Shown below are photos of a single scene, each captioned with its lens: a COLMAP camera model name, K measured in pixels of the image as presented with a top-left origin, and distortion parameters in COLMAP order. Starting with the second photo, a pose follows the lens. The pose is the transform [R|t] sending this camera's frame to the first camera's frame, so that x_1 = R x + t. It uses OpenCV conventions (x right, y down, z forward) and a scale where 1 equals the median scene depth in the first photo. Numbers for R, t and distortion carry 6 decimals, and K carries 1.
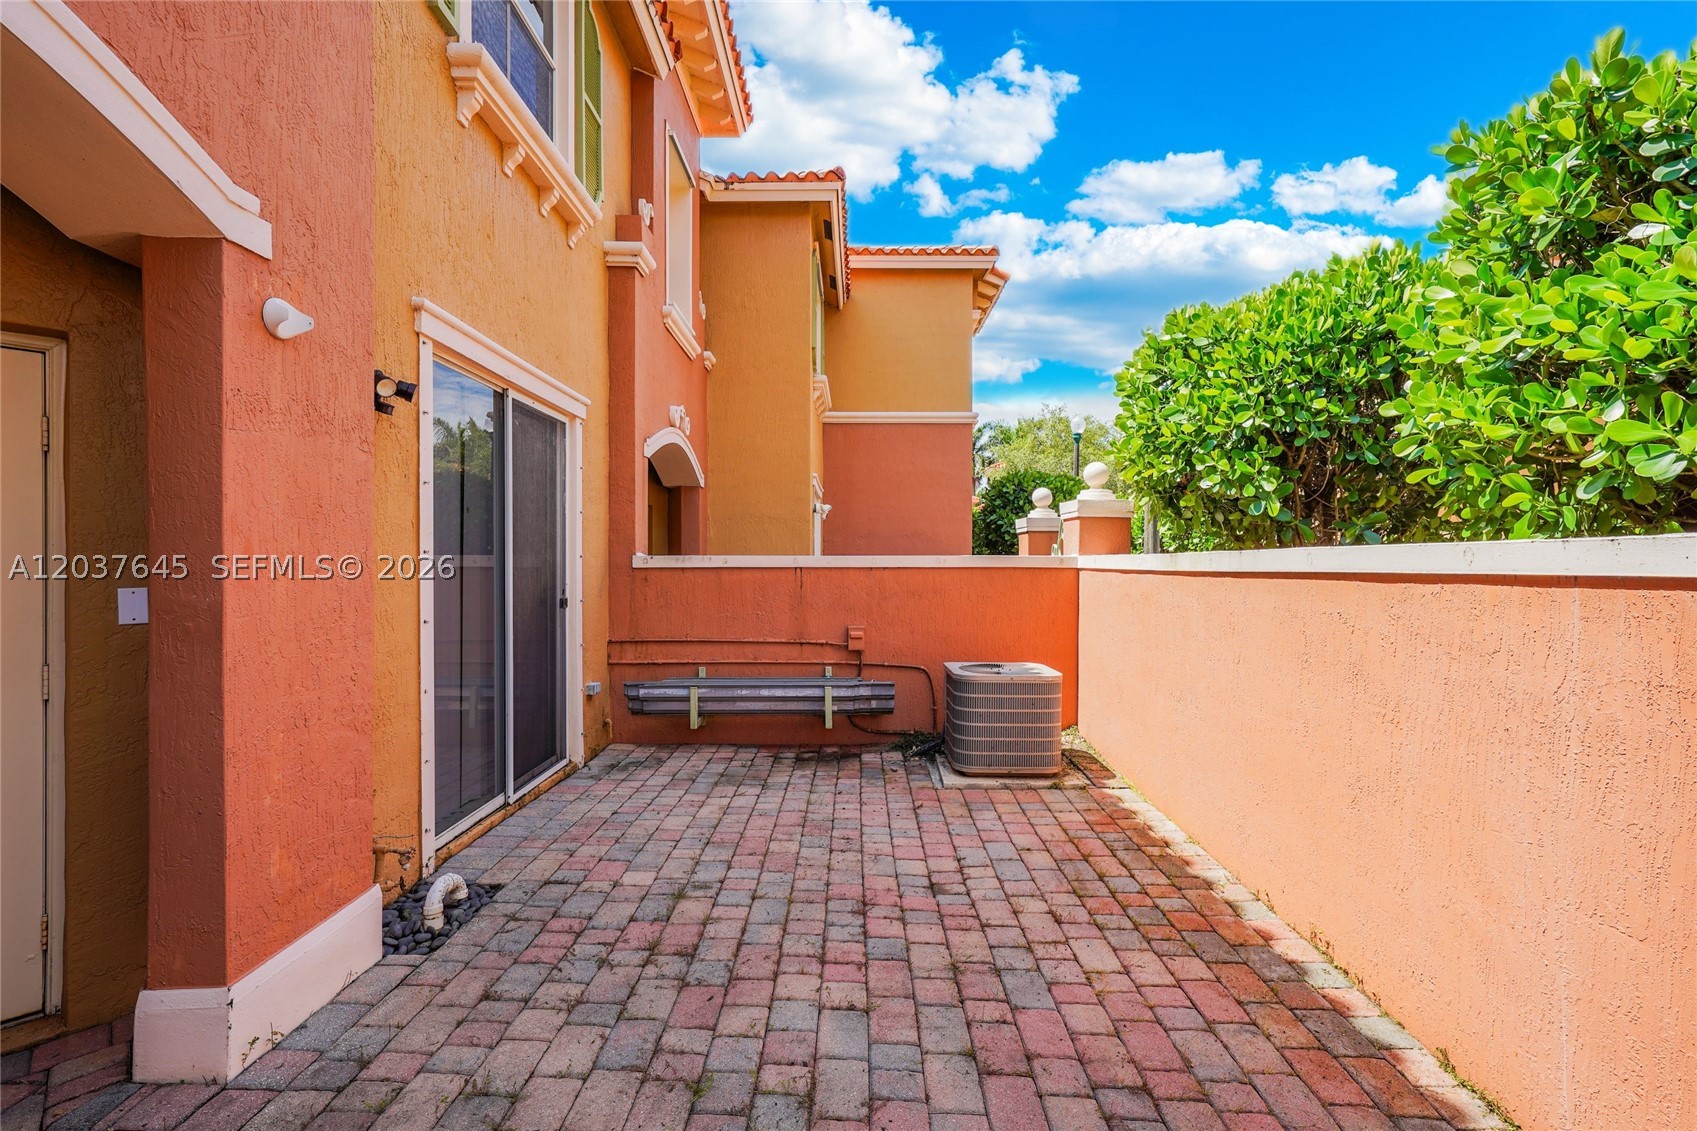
lens RADIAL K [[751.8, 0, 850.7], [0, 751.8, 563.5], [0, 0, 1]] dist [-0.000304, 0.002299]
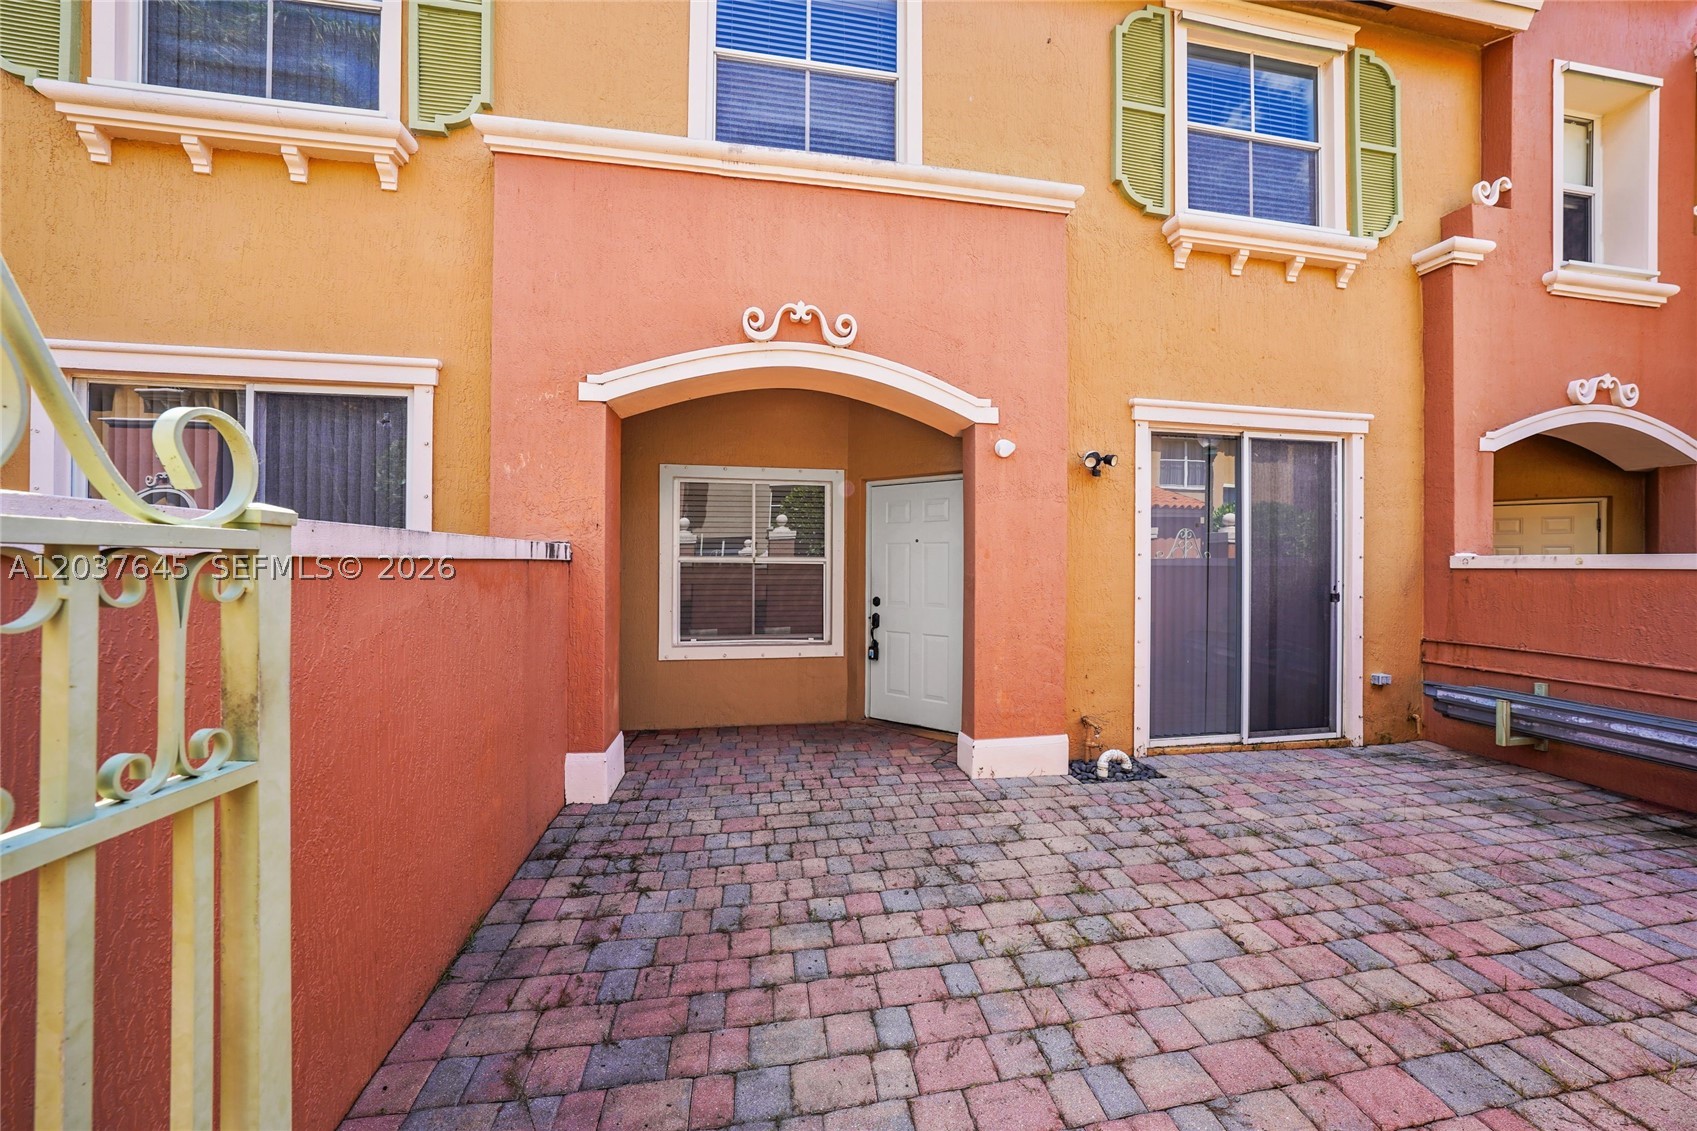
lens RADIAL K [[601.8, 0, 884.1], [0, 601.8, 561.4], [0, 0, 1]] dist [-0.006559, 0.002536]
pose [[0.210621, -0.003959, -0.977560, 0.571544], [-0.005891, 0.999969, -0.005319, 0.008726], [0.977550, 0.006879, 0.210591, 0.193958]]
